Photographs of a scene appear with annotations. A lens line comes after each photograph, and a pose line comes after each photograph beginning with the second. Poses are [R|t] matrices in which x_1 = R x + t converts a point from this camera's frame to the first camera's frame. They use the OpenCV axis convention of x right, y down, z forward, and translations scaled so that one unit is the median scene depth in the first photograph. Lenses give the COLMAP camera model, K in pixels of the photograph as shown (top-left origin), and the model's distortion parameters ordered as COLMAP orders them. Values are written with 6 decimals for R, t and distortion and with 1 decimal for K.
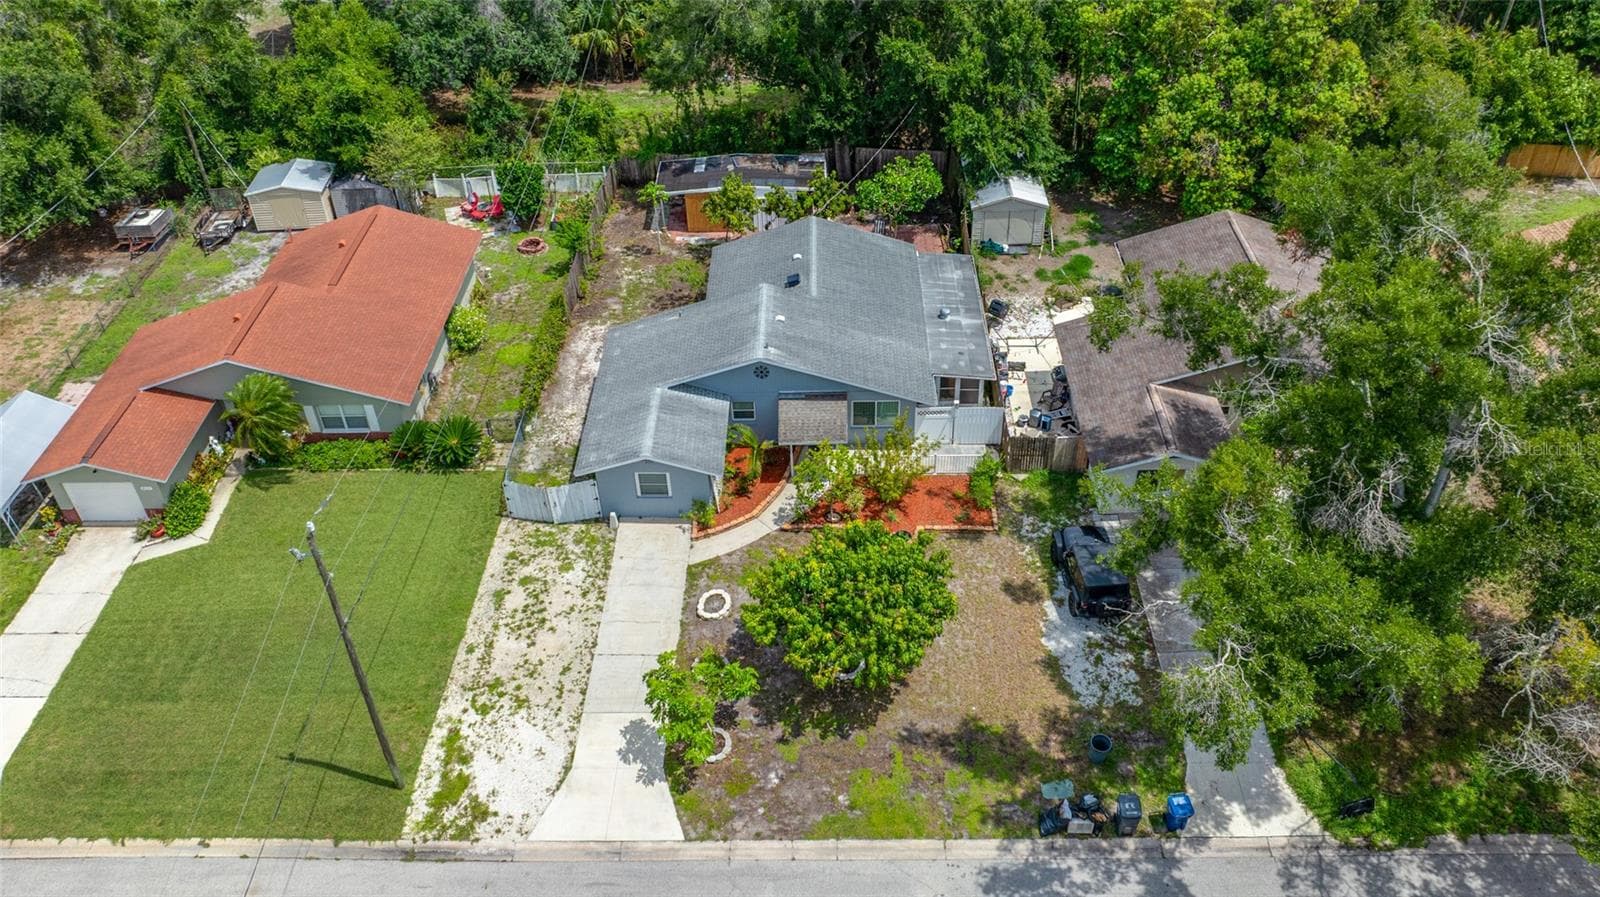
lens RADIAL K [[1230.0, 0, 808.0], [0, 1230.0, 443.0], [0, 0, 1]] dist [-0.014809, -0.010520]
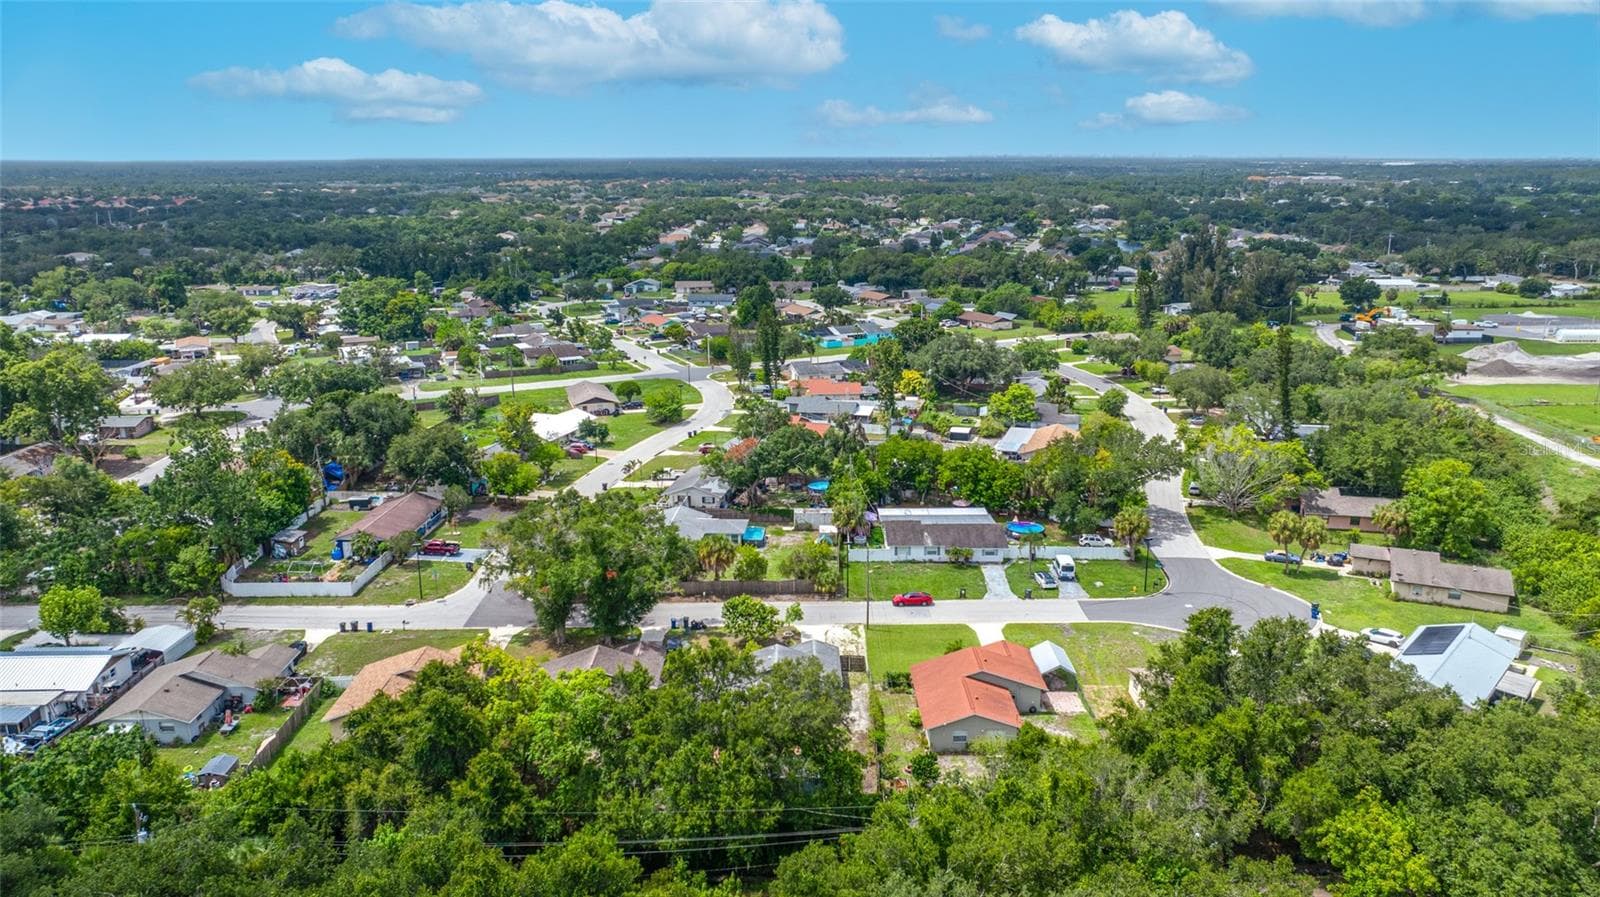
lens RADIAL K [[1113.0, 0, 800.0], [0, 1113.0, 448.5], [0, 0, 1]] dist [-0.013916, 0.000041]
pose [[-0.999592, 0.025304, -0.013243, -0.072362], [0.004357, 0.593349, 0.804934, -2.480927], [0.028226, 0.804548, -0.593217, 2.244286]]
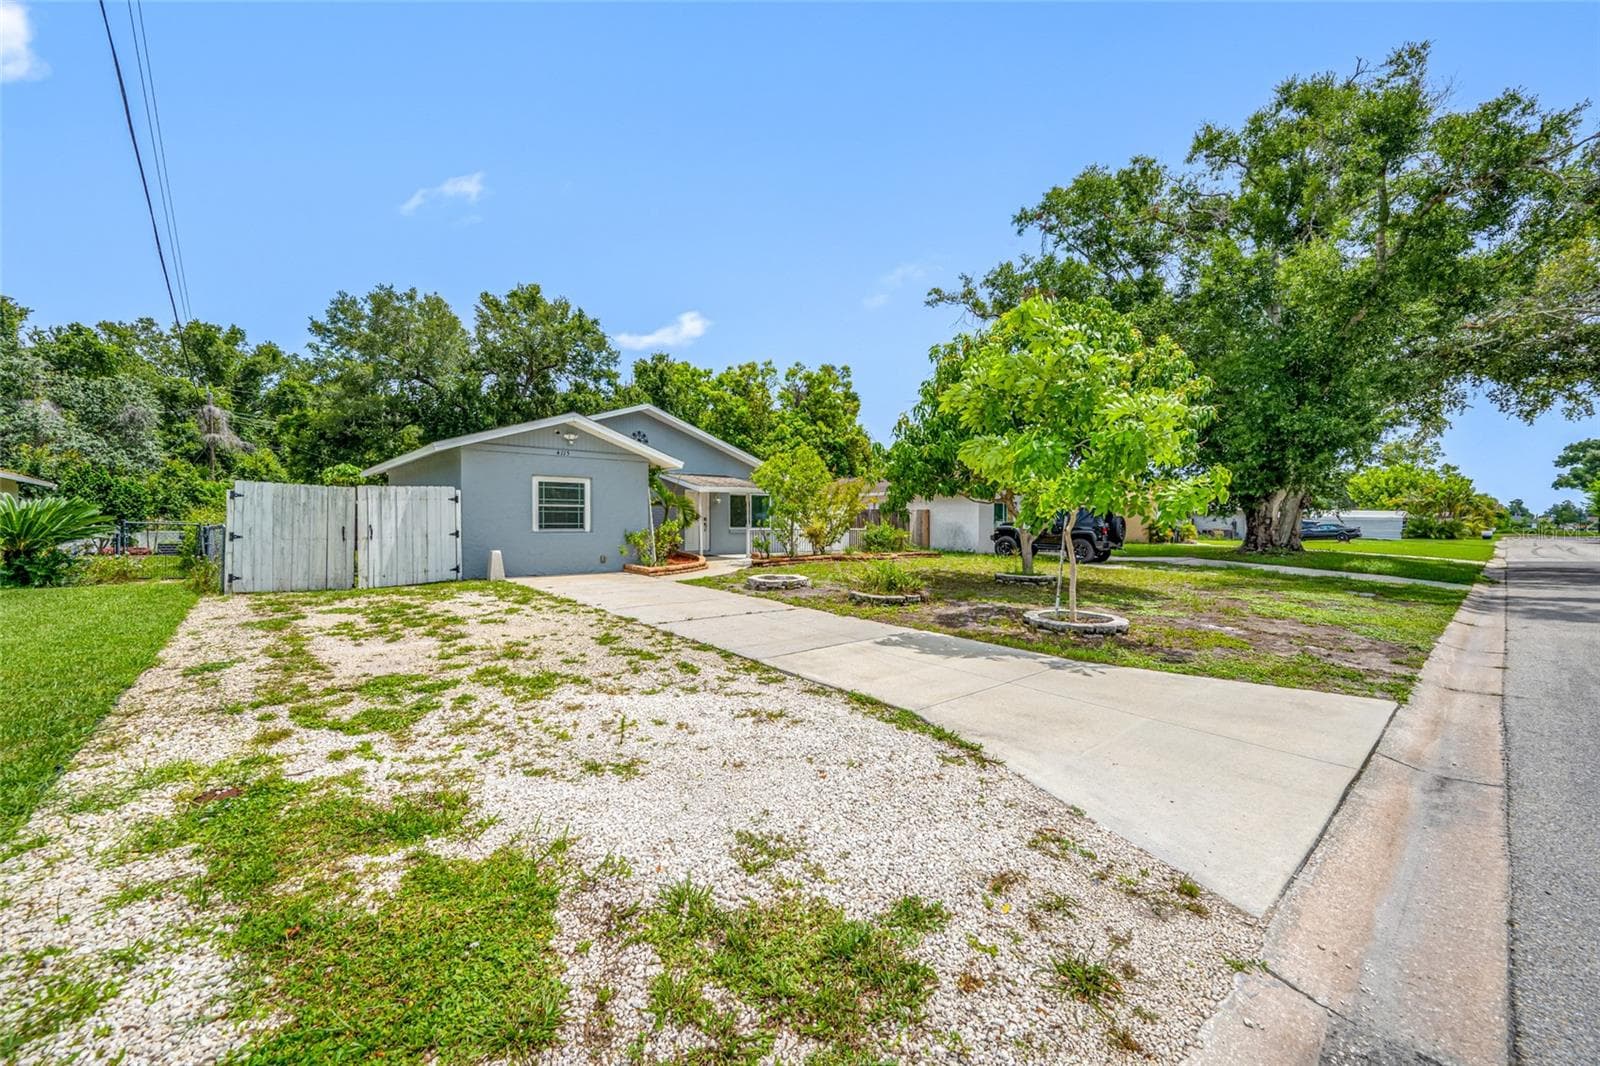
lens RADIAL K [[636.3, 0, 806.9], [0, 636.3, 536.8], [0, 0, 1]] dist [0.001661, 0.000164]
pose [[0.736352, 0.006067, 0.676571, -0.258337], [0.416495, 0.783984, -0.460326, 0.249480], [-0.533214, 0.620751, 0.574762, 0.792261]]
